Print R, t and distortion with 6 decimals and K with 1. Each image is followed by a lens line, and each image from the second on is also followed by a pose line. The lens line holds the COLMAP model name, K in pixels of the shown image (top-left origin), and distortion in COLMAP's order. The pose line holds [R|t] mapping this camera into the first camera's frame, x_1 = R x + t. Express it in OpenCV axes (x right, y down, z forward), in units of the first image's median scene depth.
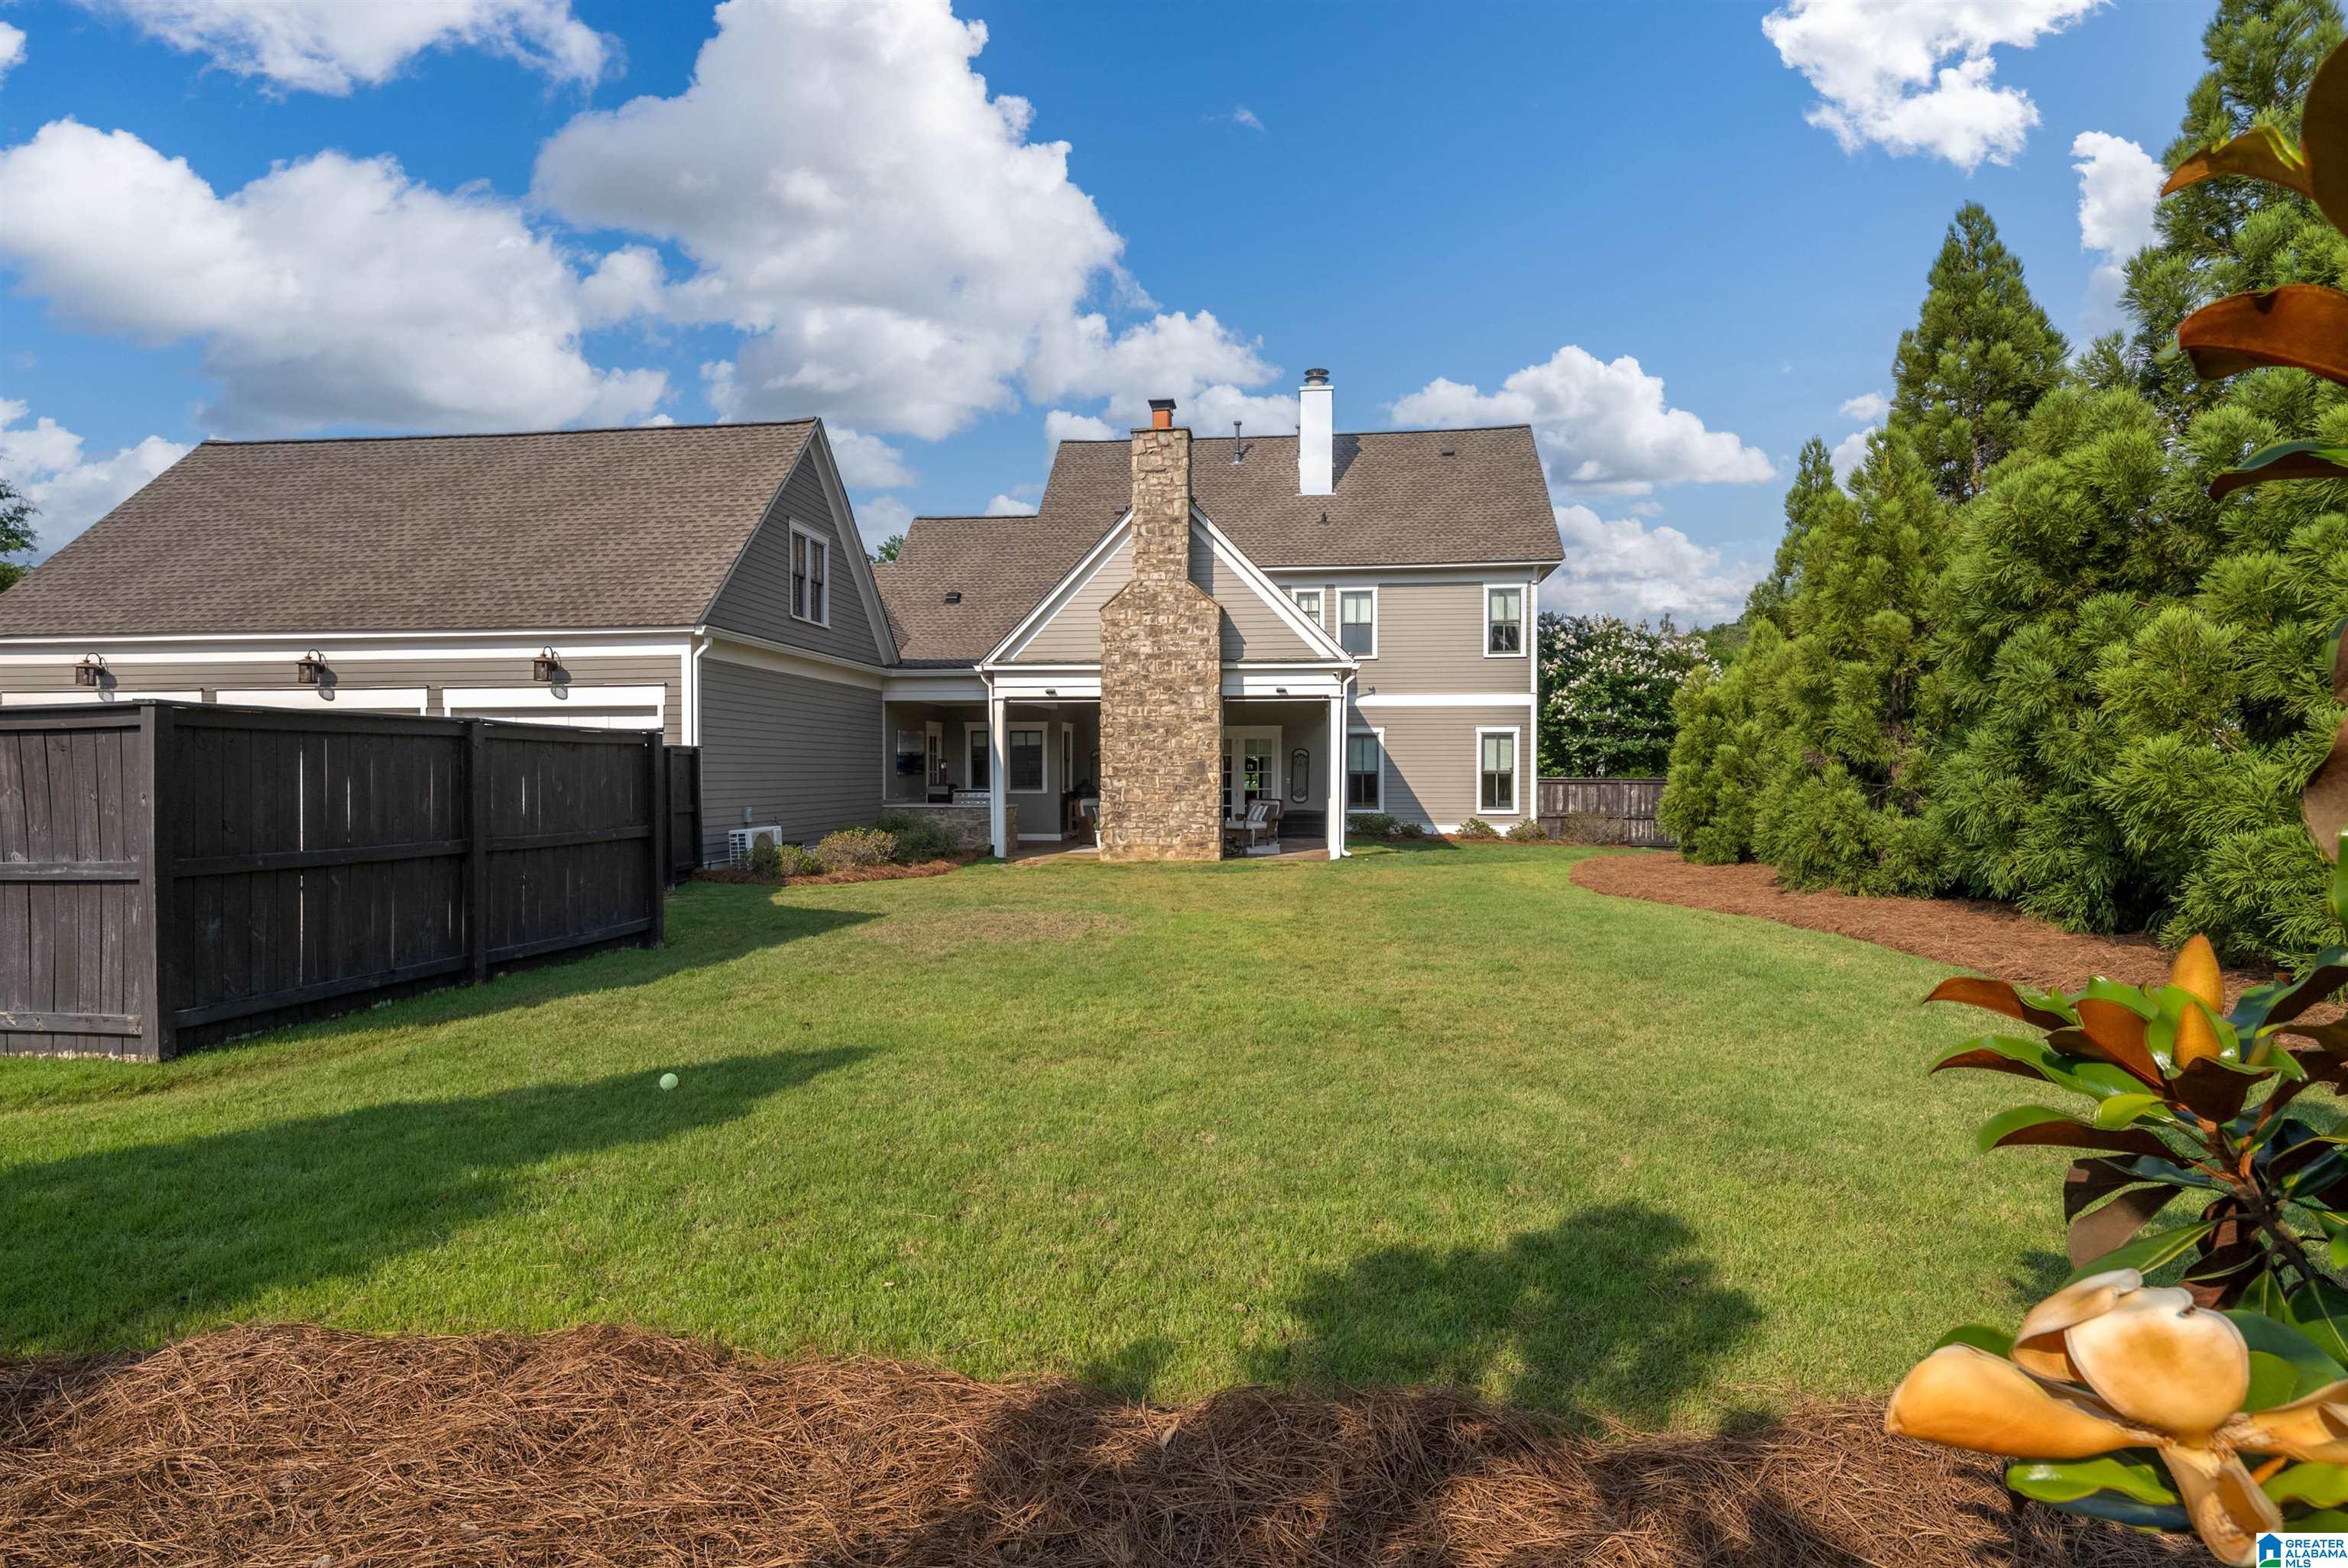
lens RADIAL K [[1136.8, 0, 1175.2], [0, 1136.8, 783.7], [0, 0, 1]] dist [0.001571, -0.000061]
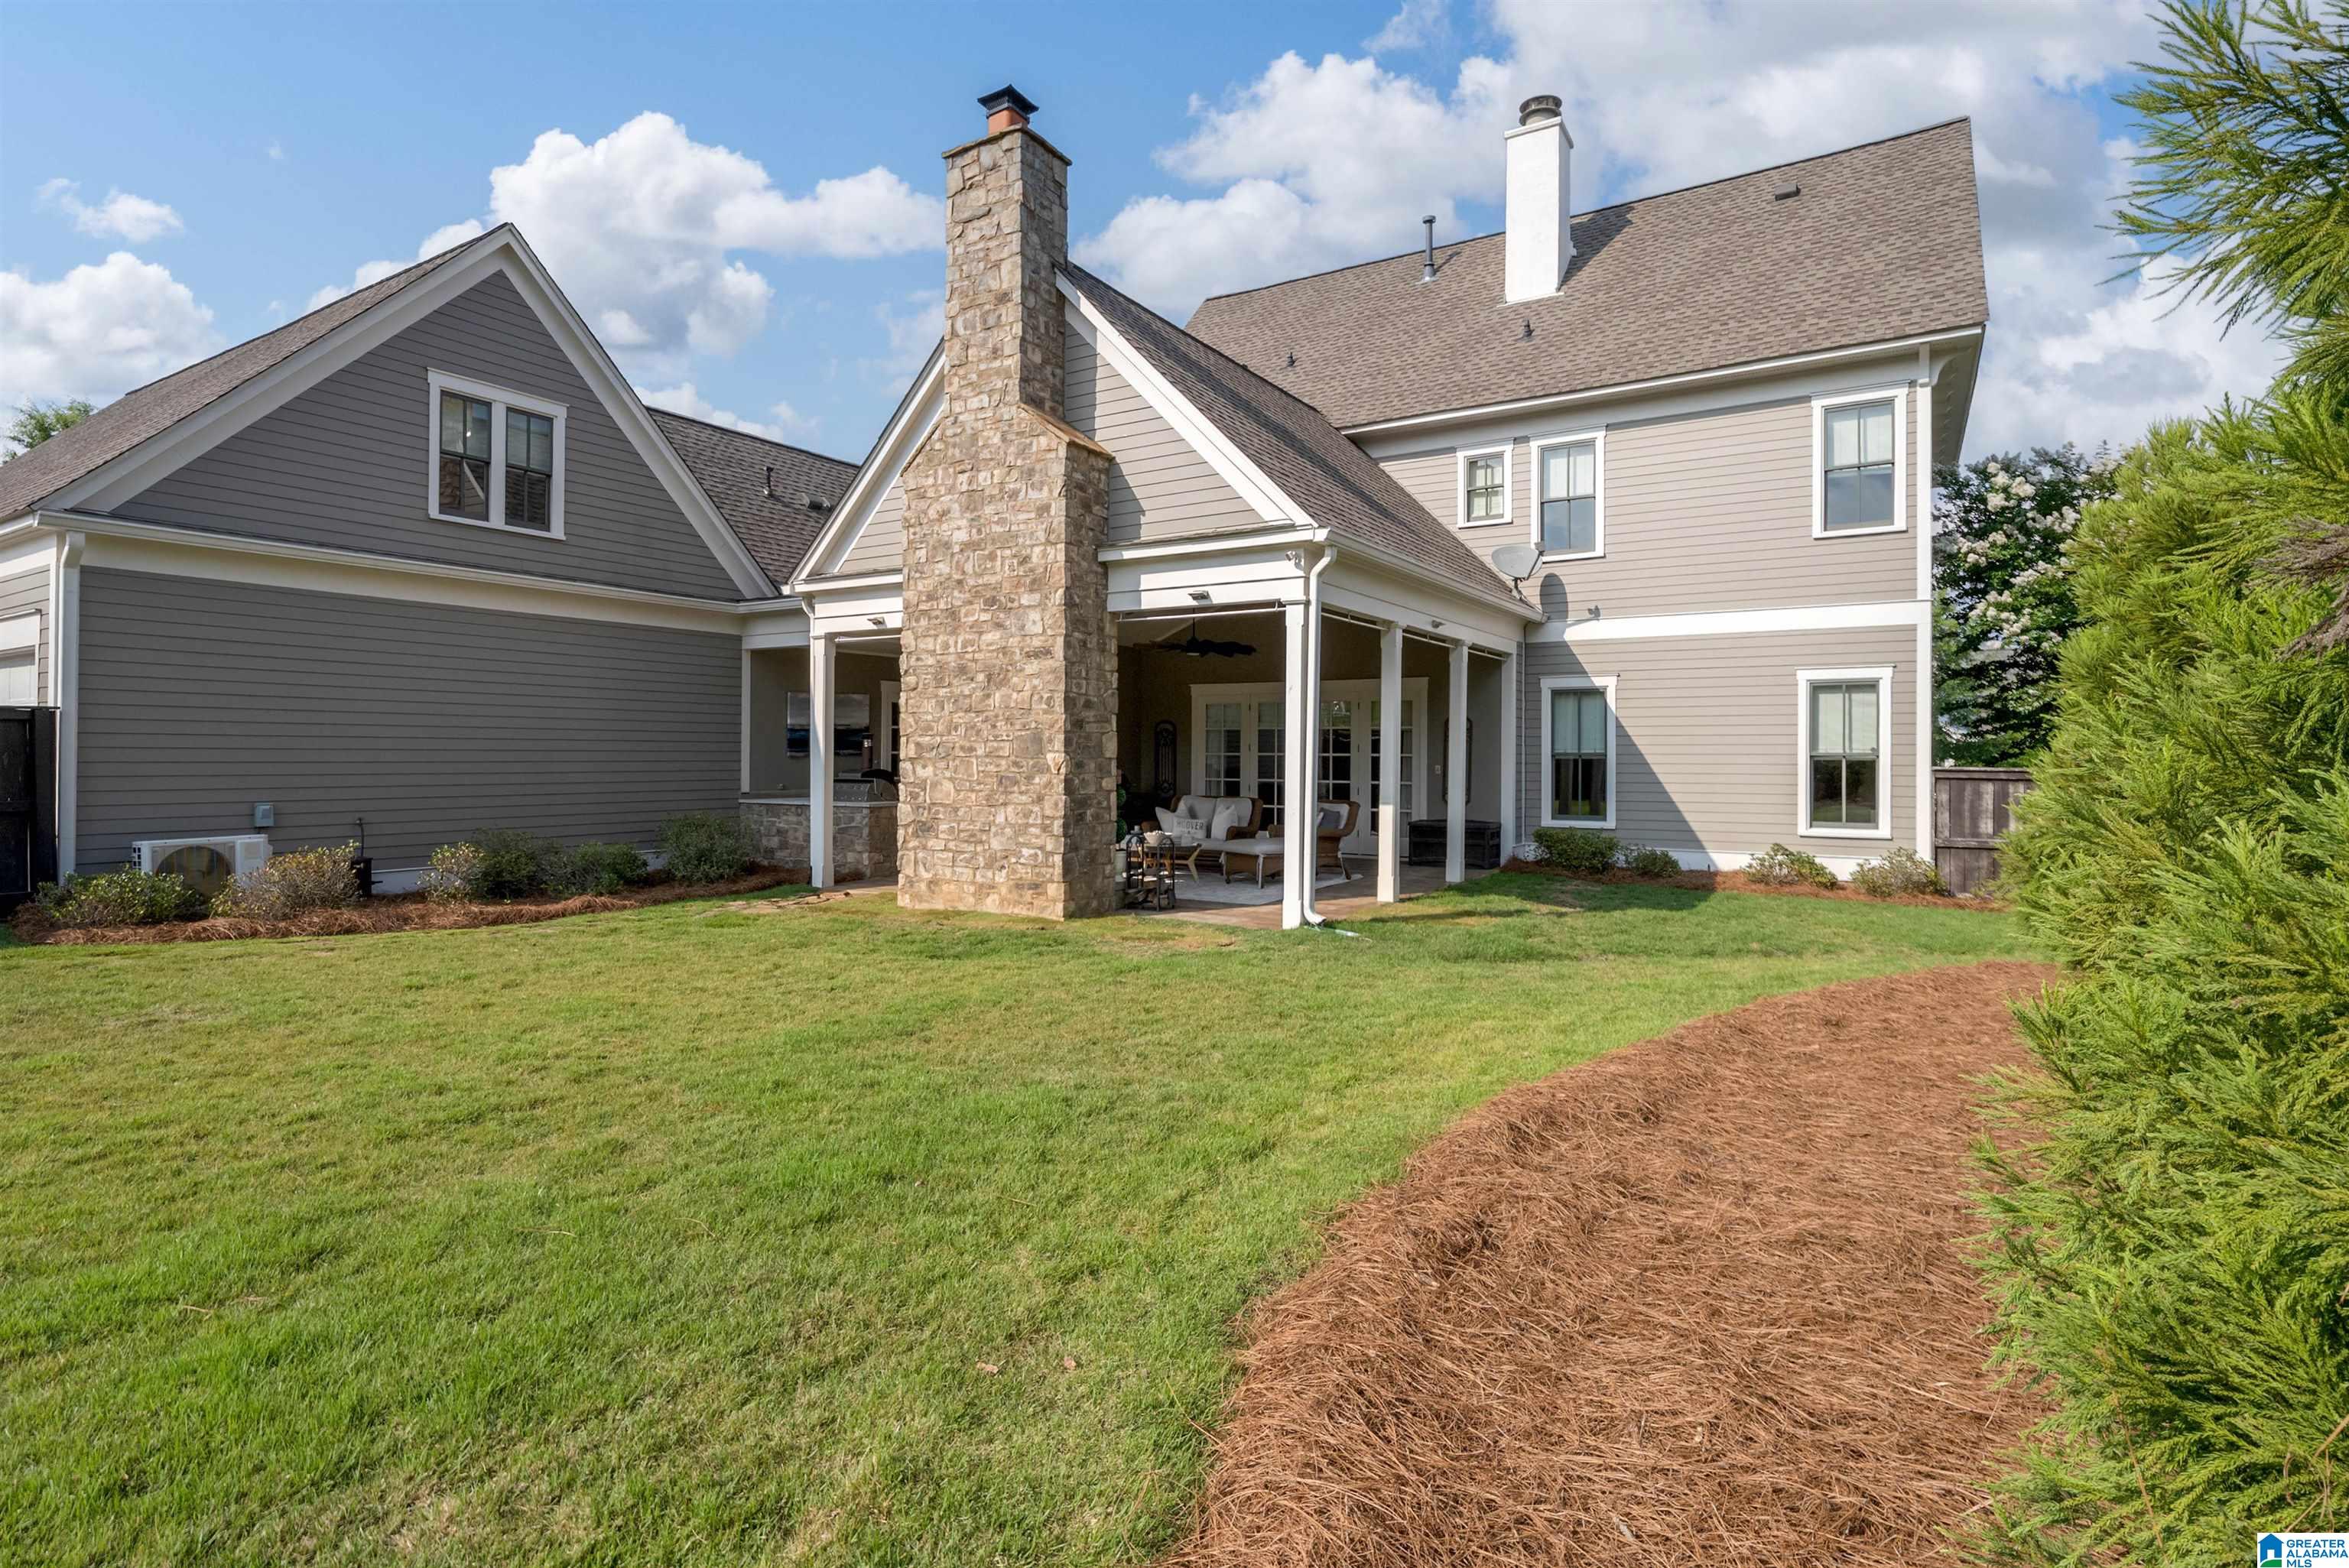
lens RADIAL K [[1137.4, 0, 1171.2], [0, 1137.4, 745.8], [0, 0, 1]] dist [0.001571, -0.000061]
pose [[0.902036, -0.000082, -0.431661, 0.304878], [-0.008268, 0.999813, -0.017467, -0.004234], [0.431582, 0.019325, 0.901867, 0.525945]]
